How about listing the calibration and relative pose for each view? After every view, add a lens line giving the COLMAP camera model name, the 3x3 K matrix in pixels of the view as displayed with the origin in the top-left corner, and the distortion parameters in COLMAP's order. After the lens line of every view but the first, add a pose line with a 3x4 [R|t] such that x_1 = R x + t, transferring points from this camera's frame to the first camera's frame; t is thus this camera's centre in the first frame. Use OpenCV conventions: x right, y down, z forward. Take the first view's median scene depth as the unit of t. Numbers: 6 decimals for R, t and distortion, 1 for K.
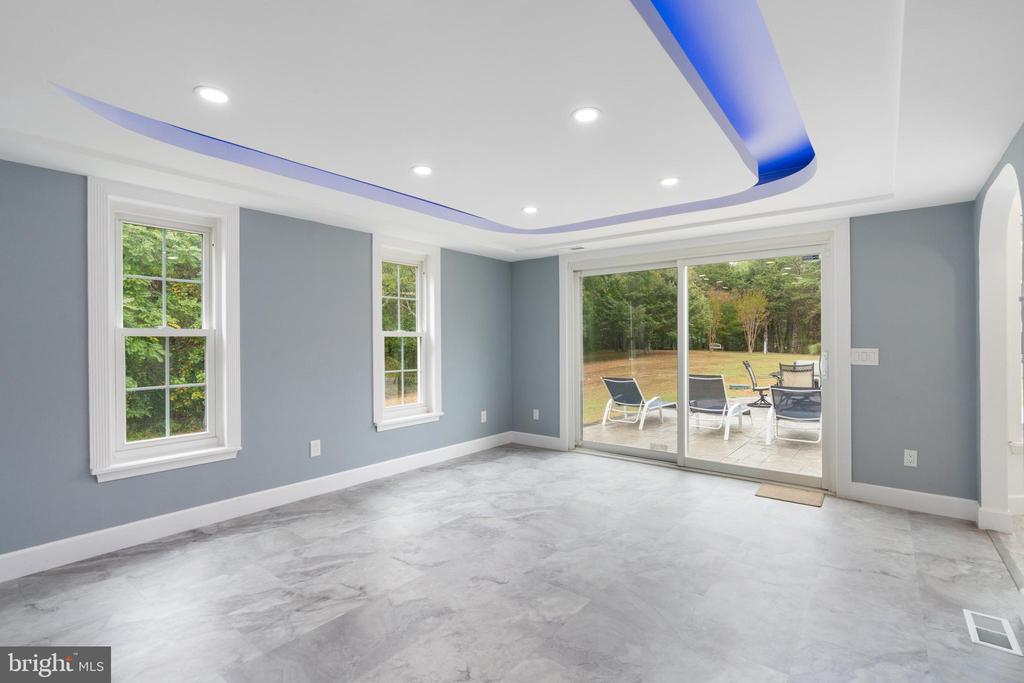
lens RADIAL K [[469.7, 0, 515.4], [0, 469.7, 337.9], [0, 0, 1]] dist [-0.002796, 0.000300]
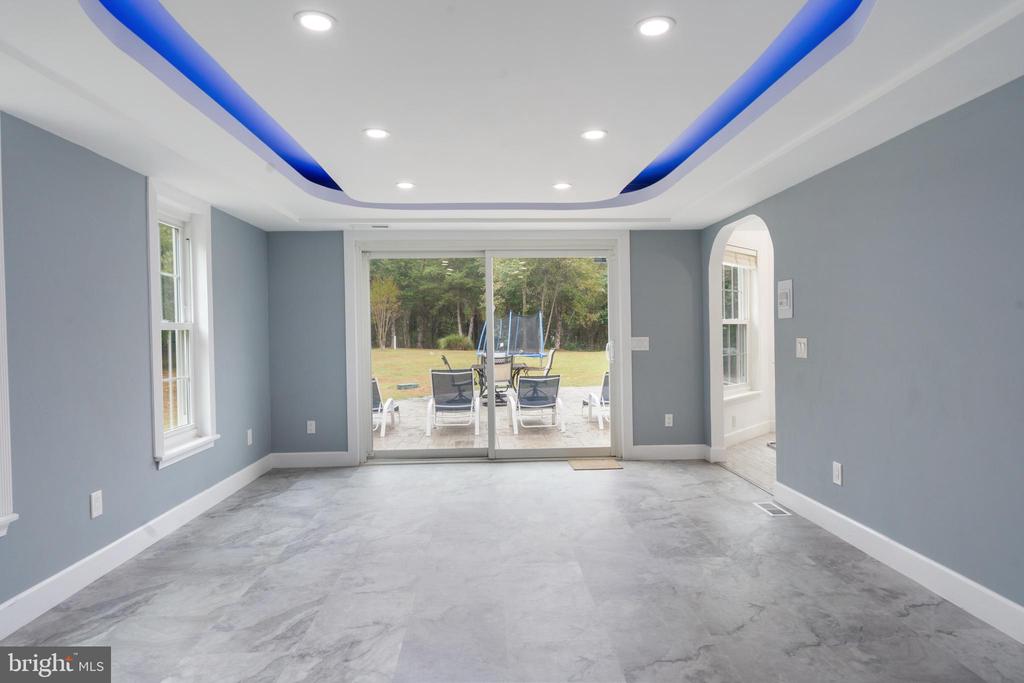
lens RADIAL K [[602.9, 0, 510.1], [0, 602.9, 340.0], [0, 0, 1]] dist [-0.002804, 0.002285]
pose [[0.759151, -0.015500, 0.650730, -0.527171], [0.006994, 0.999853, 0.015655, 0.001636], [-0.650876, -0.007333, 0.759148, 0.007722]]
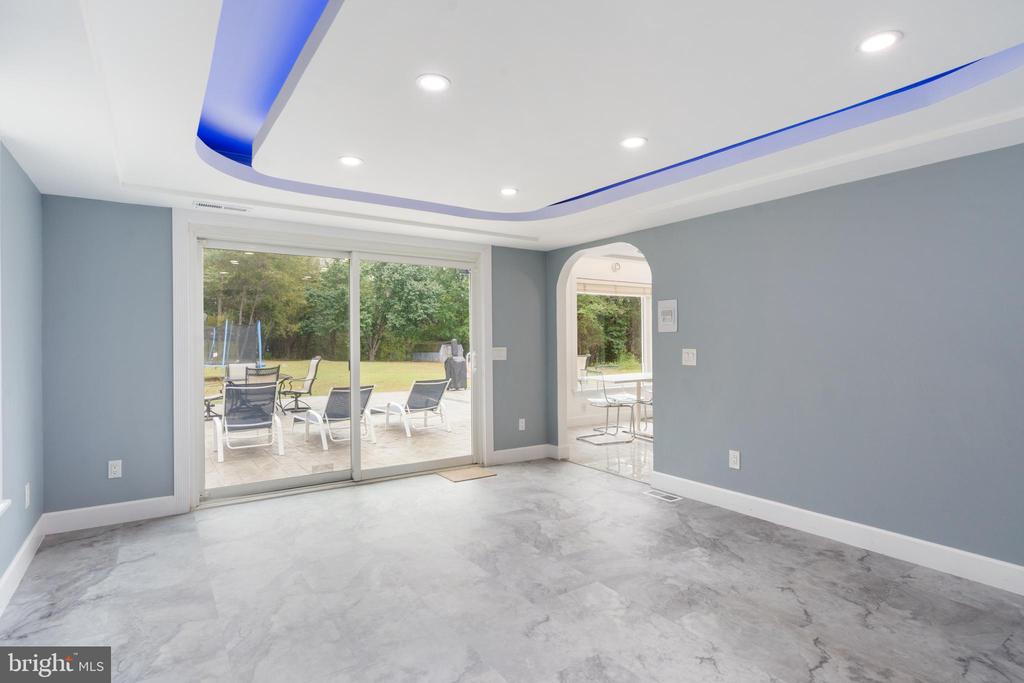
lens RADIAL K [[532.3, 0, 508.8], [0, 532.3, 343.2], [0, 0, 1]] dist [-0.003429, 0.000713]
pose [[0.308114, -0.002600, 0.951346, -0.626730], [-0.003962, 0.999984, 0.004017, 0.003505], [-0.951341, -0.005007, 0.308099, 0.484462]]
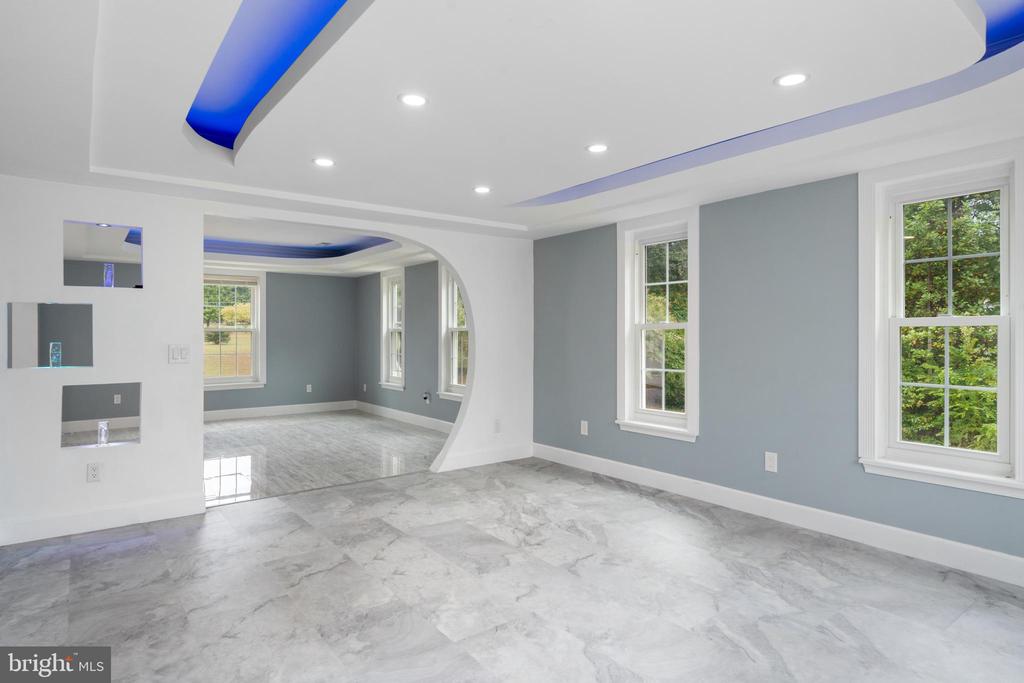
lens RADIAL K [[570.2, 0, 514.5], [0, 570.2, 337.0], [0, 0, 1]] dist [-0.001077, 0.000567]
pose [[-0.242279, 0.009163, -0.970163, 0.664864], [0.007167, 0.999945, 0.007654, 0.001263], [0.970180, -0.005098, -0.242331, 0.801111]]
